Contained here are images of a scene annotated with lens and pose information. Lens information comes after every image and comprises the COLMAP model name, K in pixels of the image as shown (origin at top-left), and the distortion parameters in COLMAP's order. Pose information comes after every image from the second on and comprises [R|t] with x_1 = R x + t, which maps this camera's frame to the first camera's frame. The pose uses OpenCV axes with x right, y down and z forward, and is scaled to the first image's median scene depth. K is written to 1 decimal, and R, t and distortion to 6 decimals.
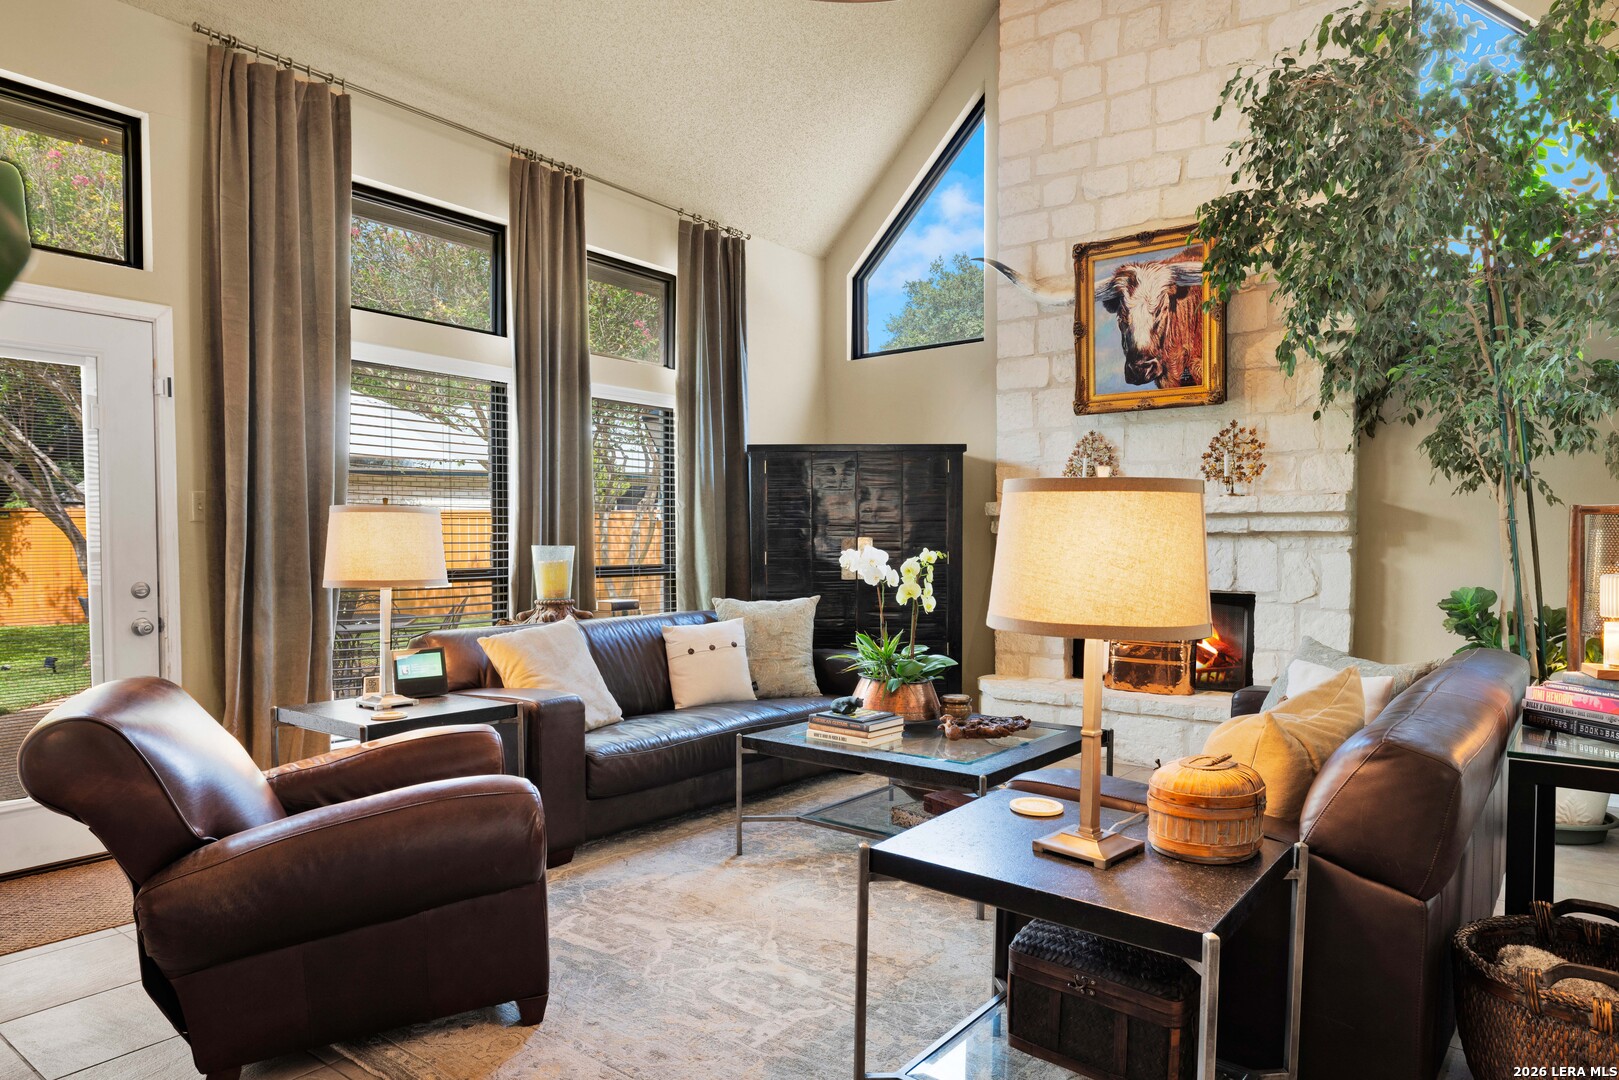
lens RADIAL K [[996.7, 0, 808.2], [0, 996.7, 581.1], [0, 0, 1]] dist [-0.000830, -0.000644]
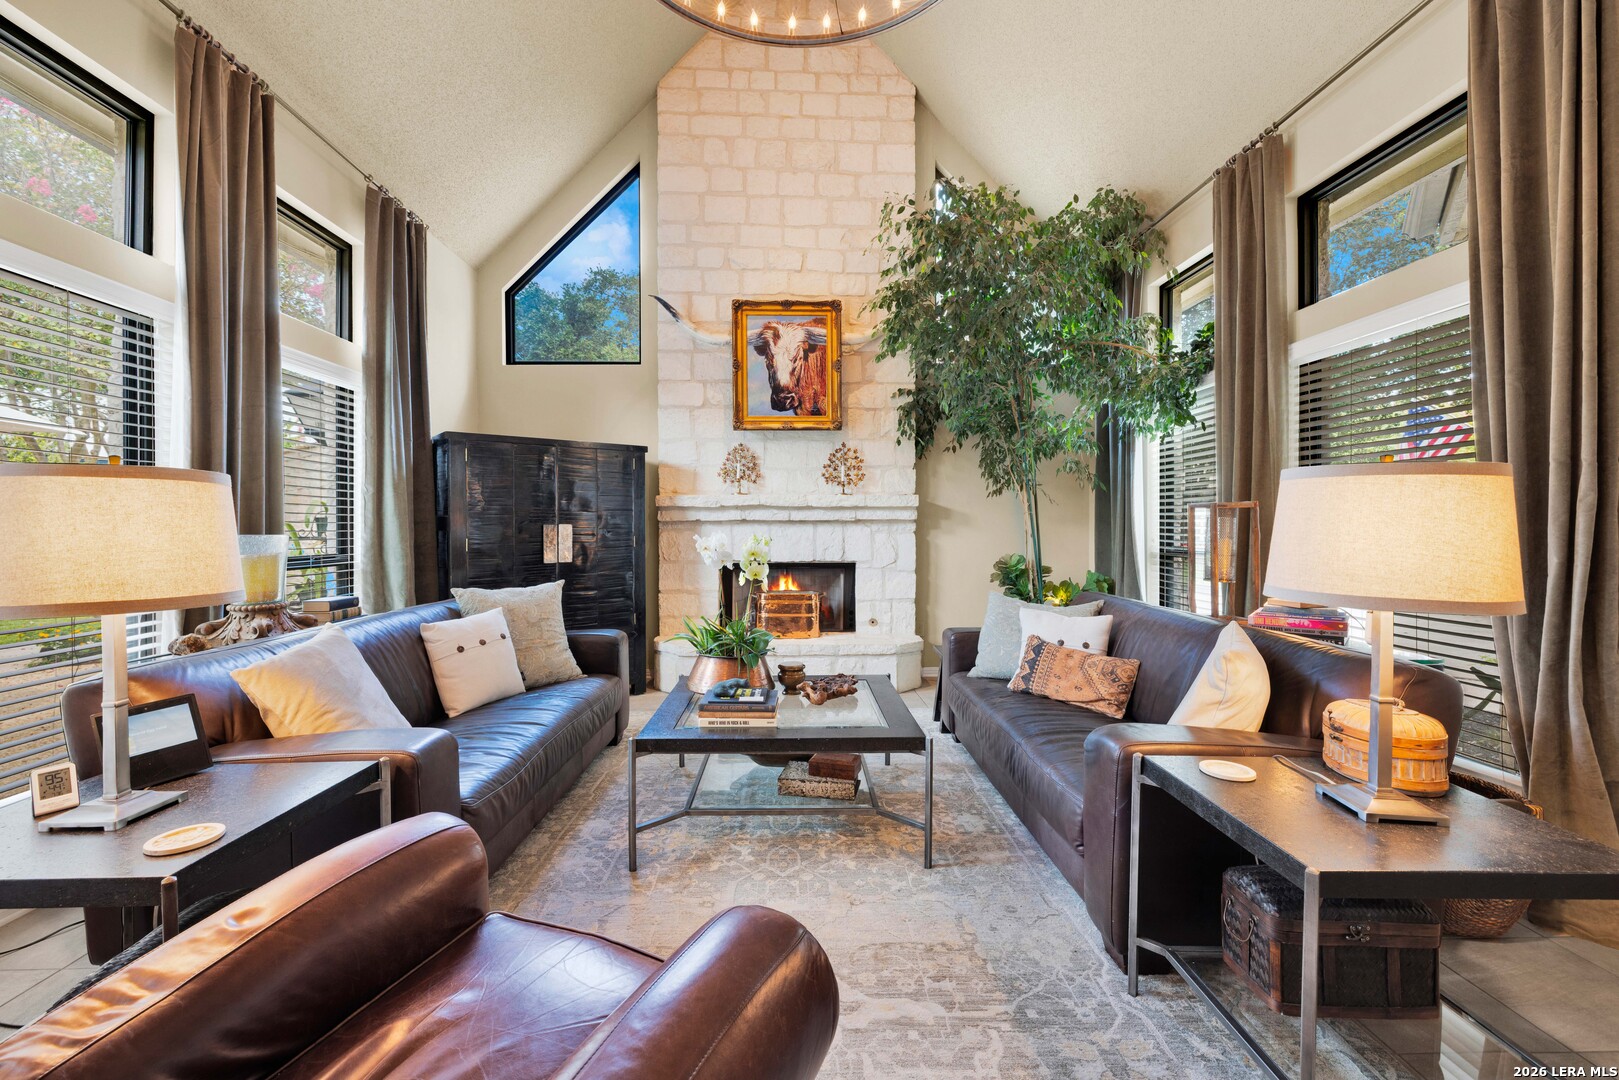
lens RADIAL K [[675.4, 0, 802.0], [0, 675.4, 530.6], [0, 0, 1]] dist [0.000552, 0.000172]
pose [[0.776059, -0.007782, 0.630612, -0.226683], [0.030331, 0.999227, -0.024996, -0.011088], [-0.629930, 0.038526, 0.775696, 0.274960]]
